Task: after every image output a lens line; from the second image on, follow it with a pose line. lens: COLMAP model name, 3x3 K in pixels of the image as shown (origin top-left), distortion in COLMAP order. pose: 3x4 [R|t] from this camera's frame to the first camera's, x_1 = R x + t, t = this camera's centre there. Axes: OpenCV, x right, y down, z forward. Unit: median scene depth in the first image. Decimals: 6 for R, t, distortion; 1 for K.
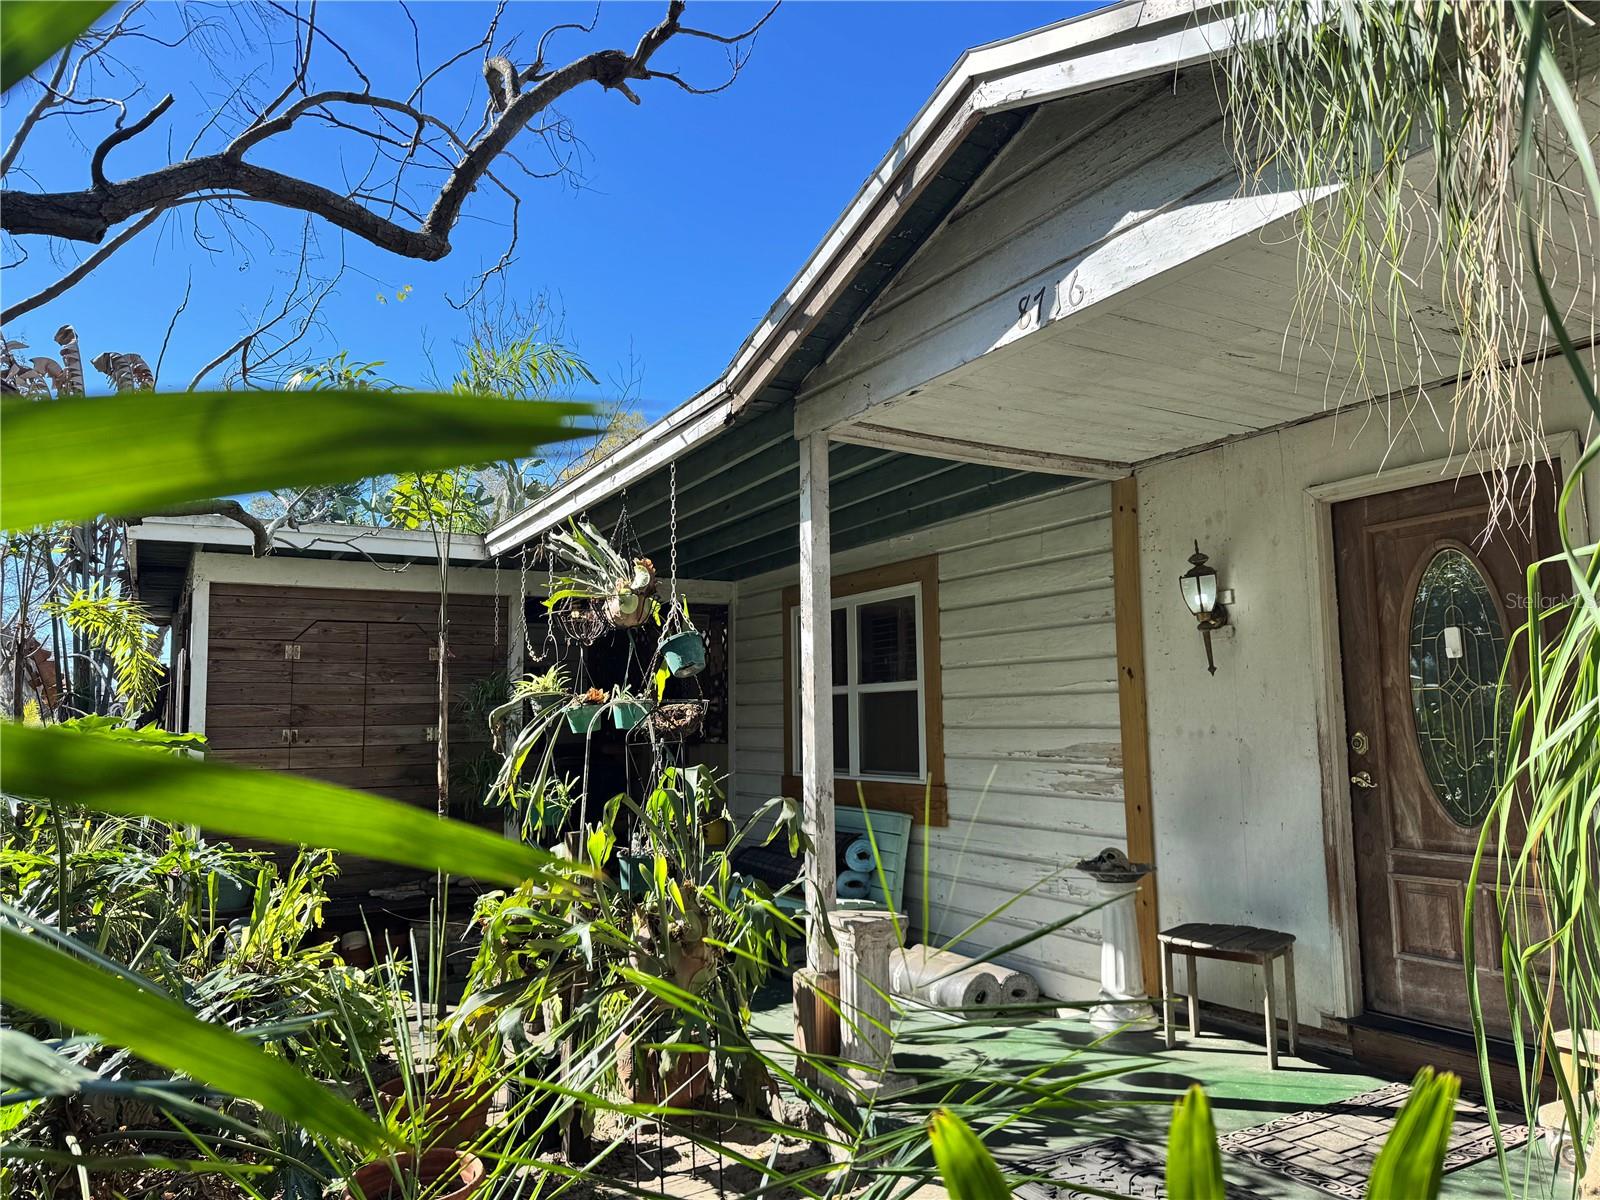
lens RADIAL K [[1106.7, 0, 800.0], [0, 1106.7, 600.0], [0, 0, 1]] dist [0.099787, -0.144237]
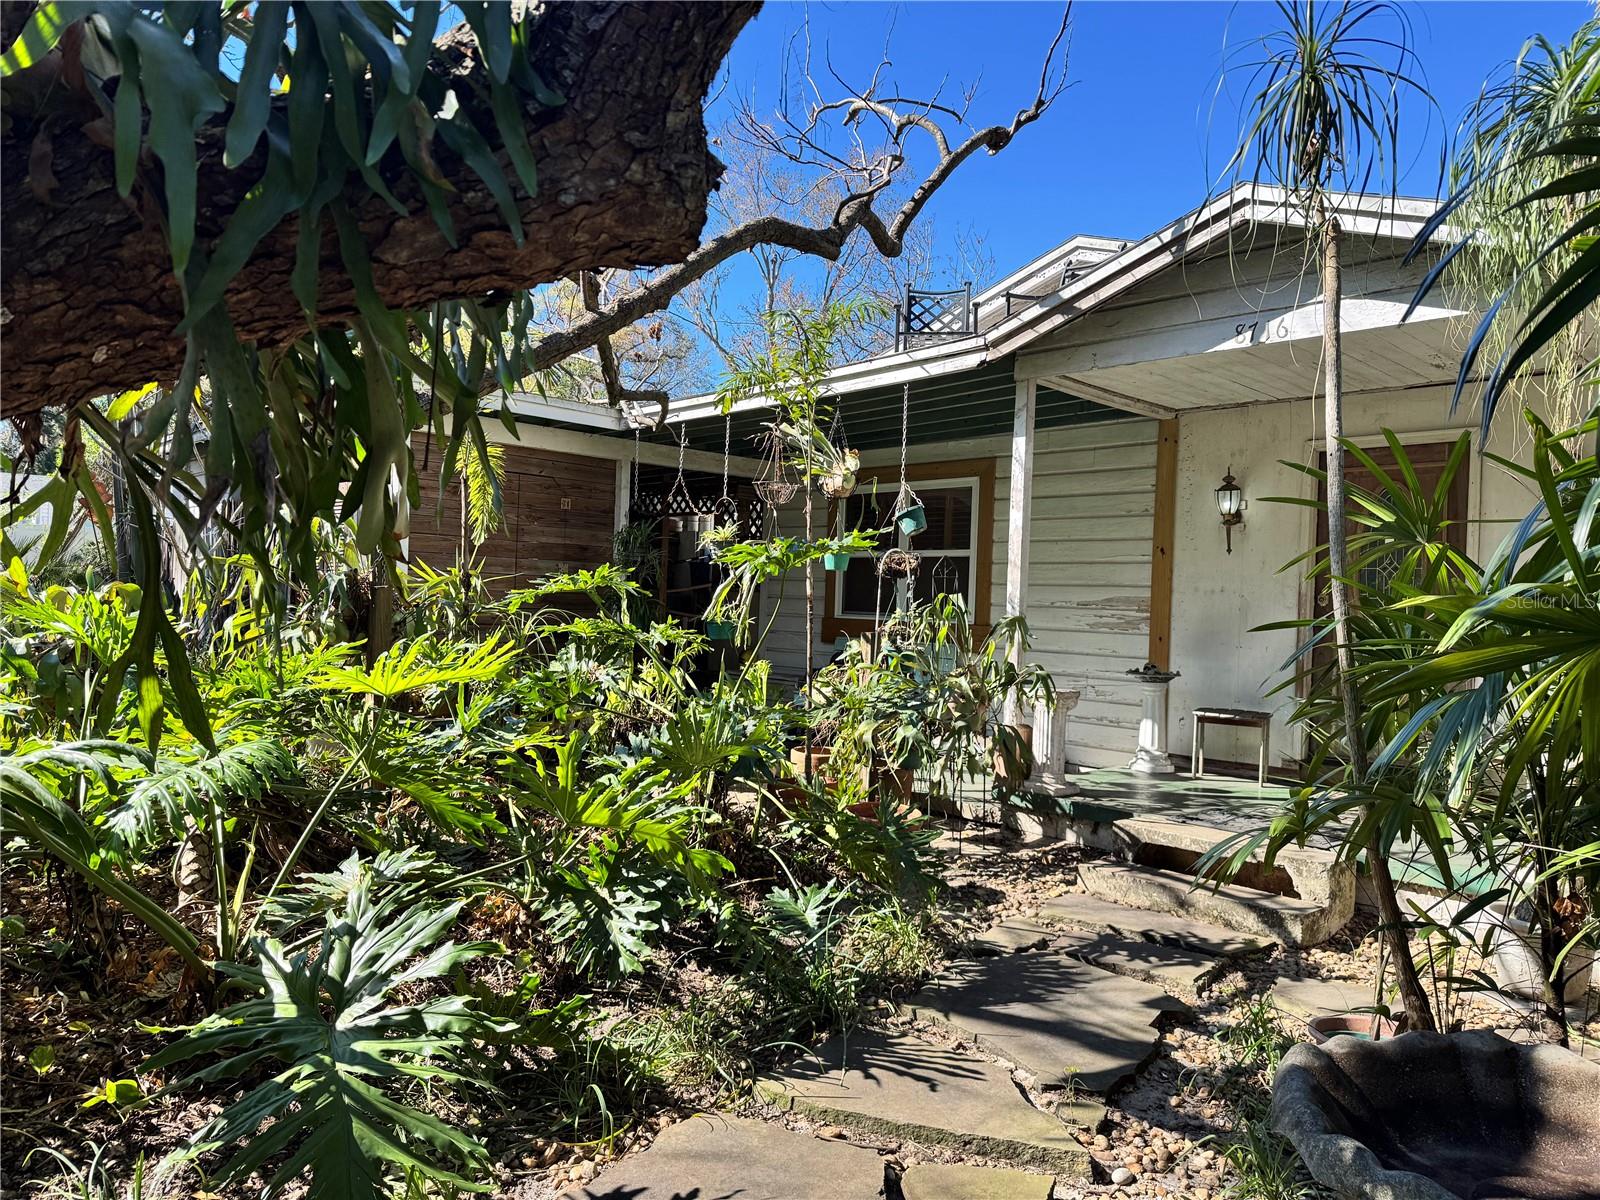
lens RADIAL K [[1106.7, 0, 800.0], [0, 1106.7, 600.0], [0, 0, 1]] dist [0.099787, -0.144237]
pose [[0.970798, 0.050517, 0.234521, -0.577270], [-0.076261, 0.991854, 0.102033, 0.016165], [-0.227456, -0.116938, 0.966742, -0.385488]]
